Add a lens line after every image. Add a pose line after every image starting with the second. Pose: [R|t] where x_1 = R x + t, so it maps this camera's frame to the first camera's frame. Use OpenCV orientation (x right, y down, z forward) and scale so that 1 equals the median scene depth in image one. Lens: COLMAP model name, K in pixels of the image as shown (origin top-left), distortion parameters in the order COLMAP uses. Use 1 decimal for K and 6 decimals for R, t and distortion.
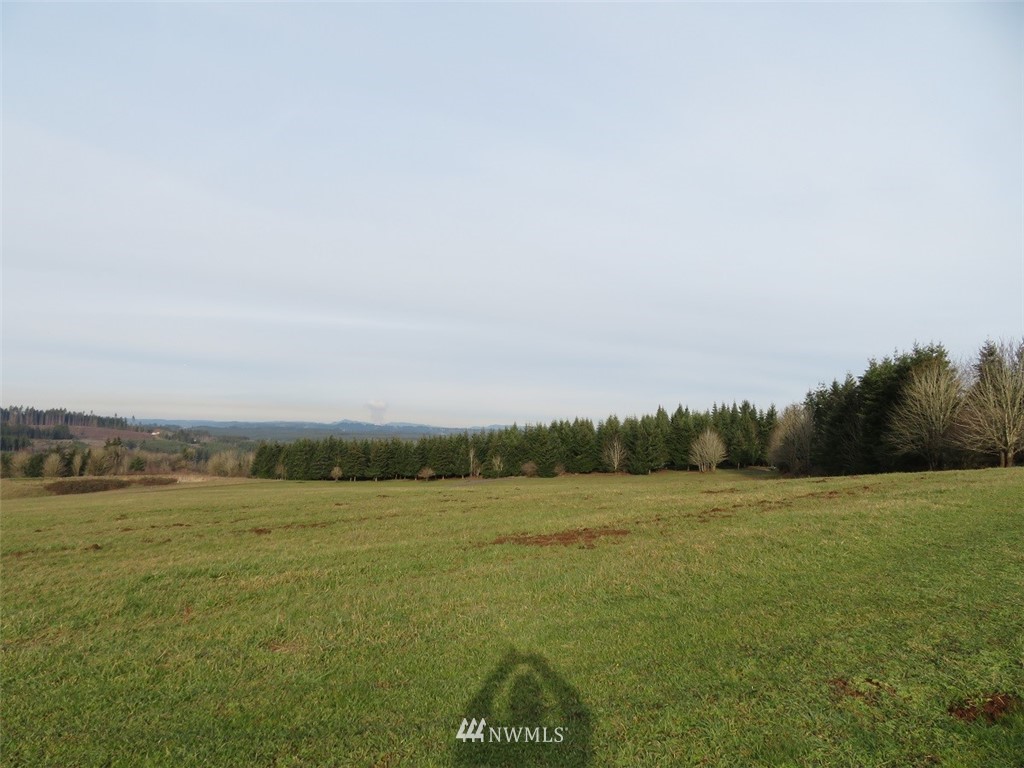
lens RADIAL K [[733.3, 0, 511.4], [0, 733.3, 389.2], [0, 0, 1]] dist [-0.011843, 0.005774]
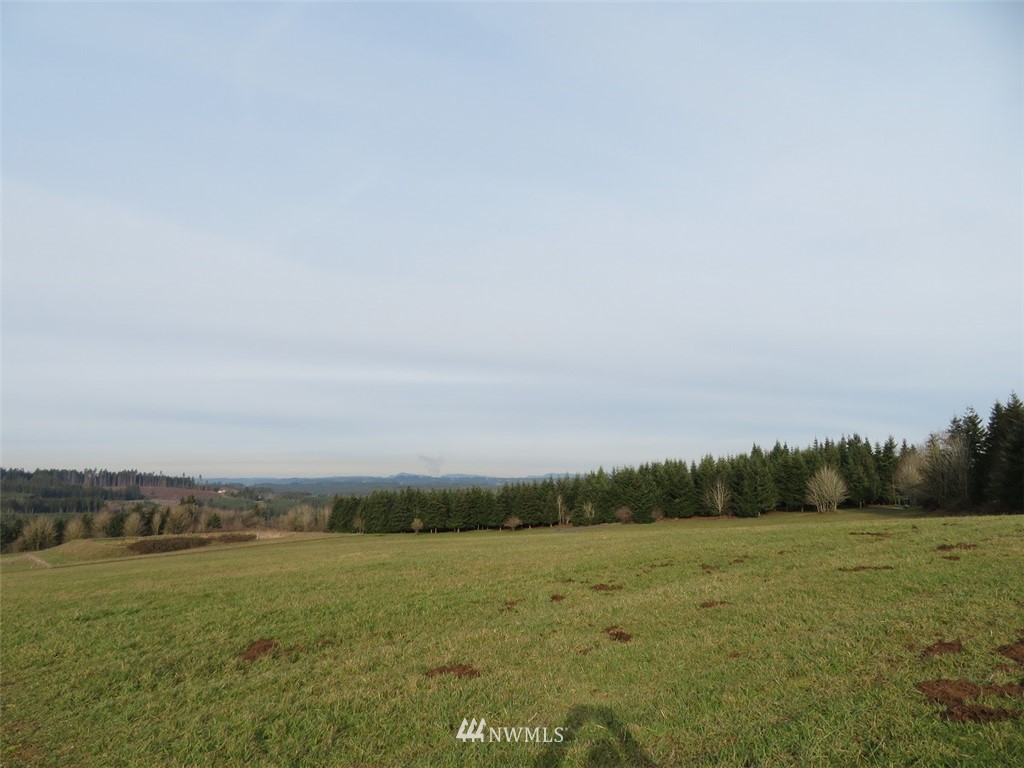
lens RADIAL K [[733.3, 0, 511.3], [0, 733.3, 392.6], [0, 0, 1]] dist [-0.011843, 0.005774]
pose [[0.996722, -0.038717, -0.071039, -0.047868], [0.034235, 0.997410, -0.063252, 0.007663], [0.073304, 0.060613, 0.995466, 0.052436]]
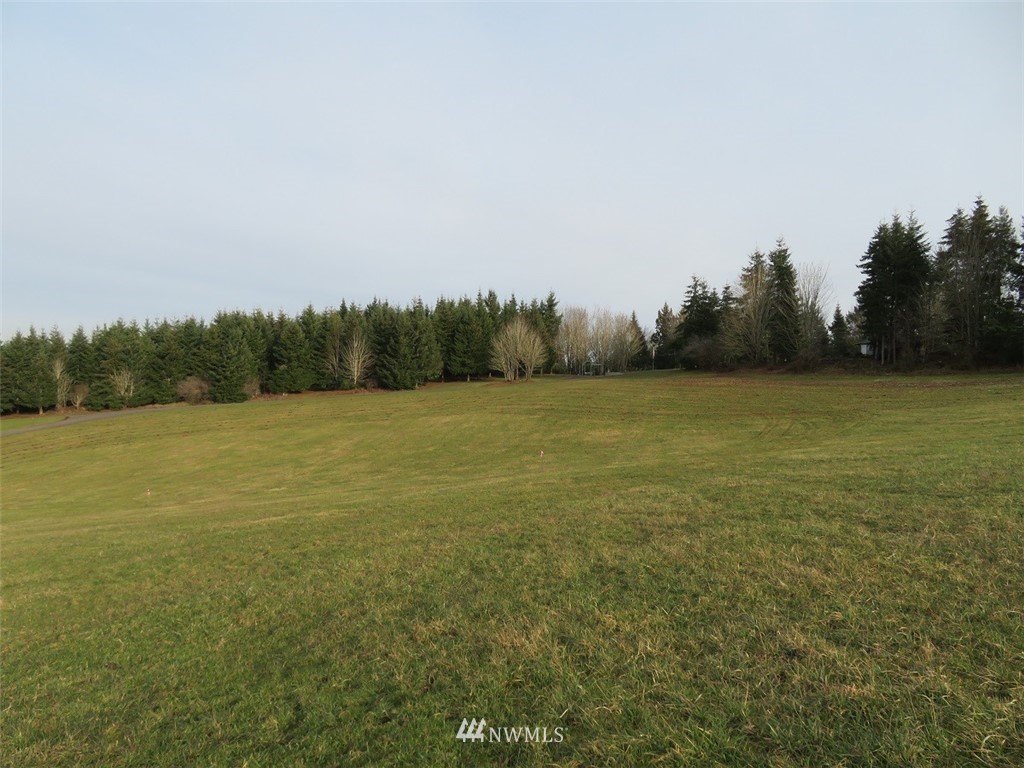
lens RADIAL K [[733.3, 0, 511.7], [0, 733.3, 387.6], [0, 0, 1]] dist [-0.011843, 0.005774]
pose [[0.786472, -0.032446, 0.616773, -0.143114], [-0.025581, 0.996051, 0.085018, 0.054696], [-0.617096, -0.082642, 0.782536, 0.416087]]
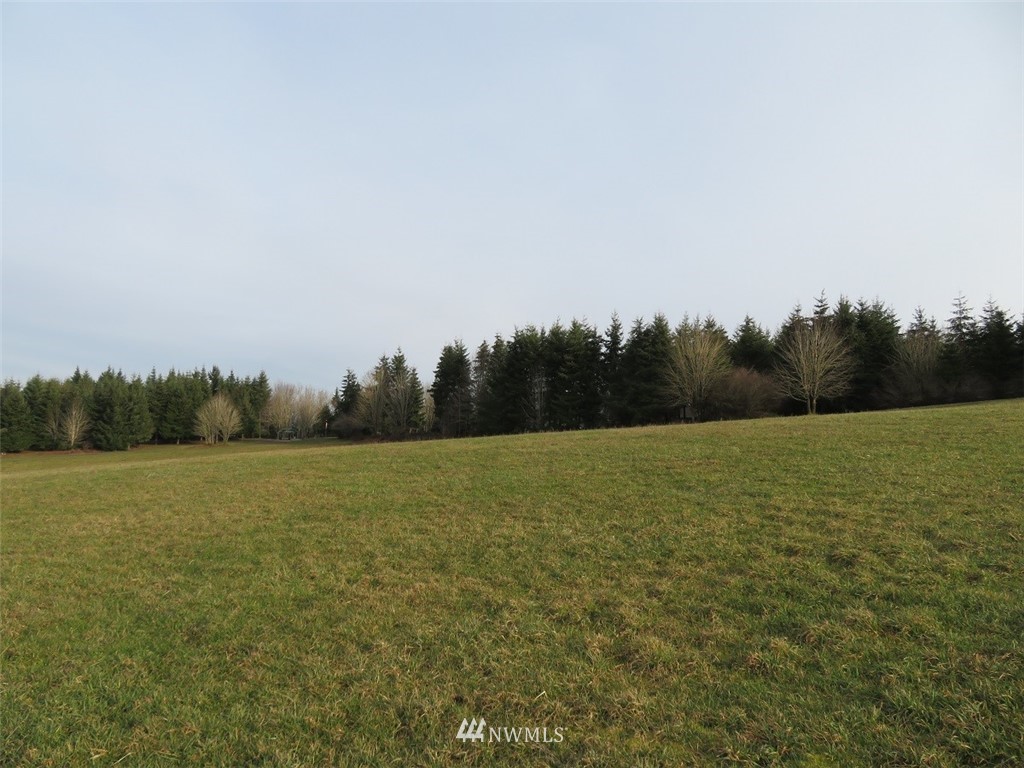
lens RADIAL K [[733.3, 0, 510.2], [0, 733.3, 386.2], [0, 0, 1]] dist [-0.011843, 0.005774]
pose [[0.590013, 0.041365, 0.806333, -0.197999], [-0.056627, 0.998348, -0.009780, 0.030646], [-0.805405, -0.039890, 0.591381, 0.198514]]
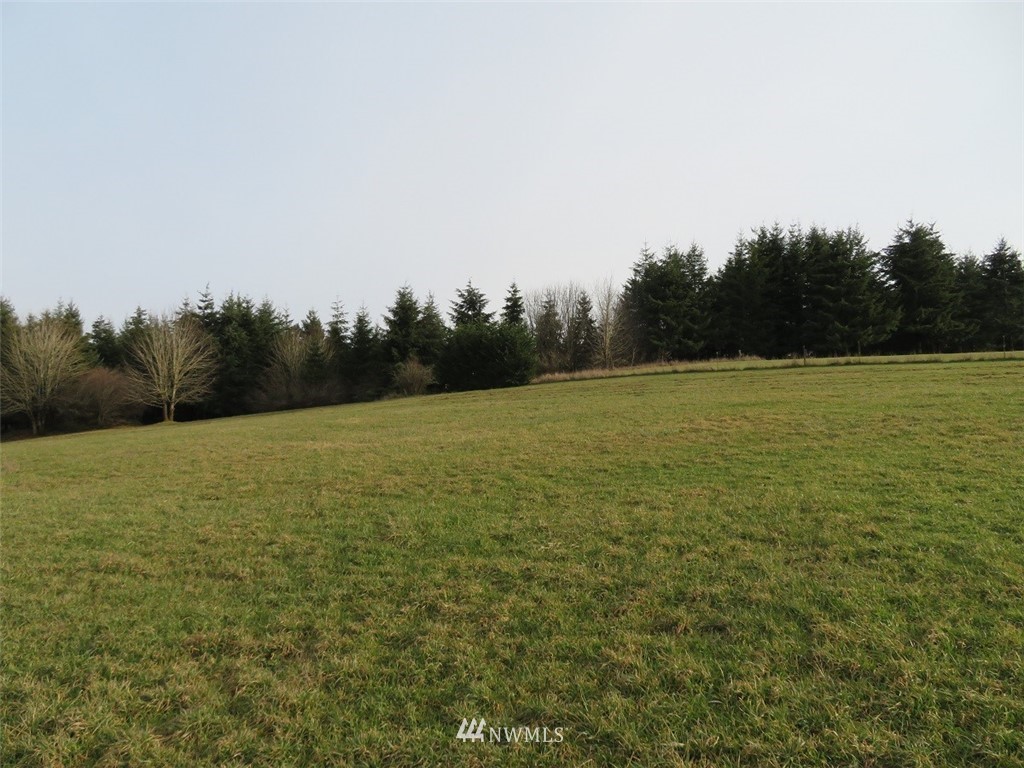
lens RADIAL K [[733.3, 0, 514.1], [0, 733.3, 382.2], [0, 0, 1]] dist [-0.011843, 0.005774]
pose [[0.001299, 0.038015, 0.999276, -0.136677], [-0.046764, 0.998186, -0.037913, 0.019808], [-0.998905, -0.046680, 0.003074, 0.136843]]
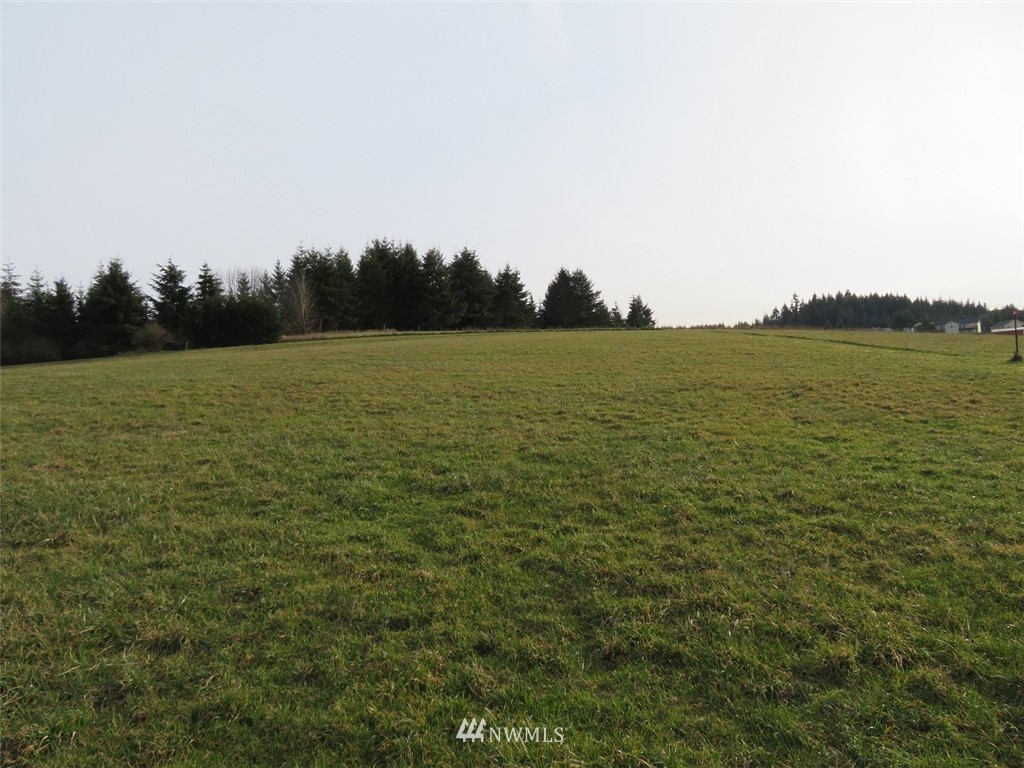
lens RADIAL K [[733.3, 0, 516.9], [0, 733.3, 385.9], [0, 0, 1]] dist [-0.011843, 0.005774]
pose [[-0.655672, 0.009684, 0.754984, -0.240990], [-0.016282, 0.999504, -0.026961, 0.041372], [-0.754871, -0.029970, -0.655189, 0.291456]]
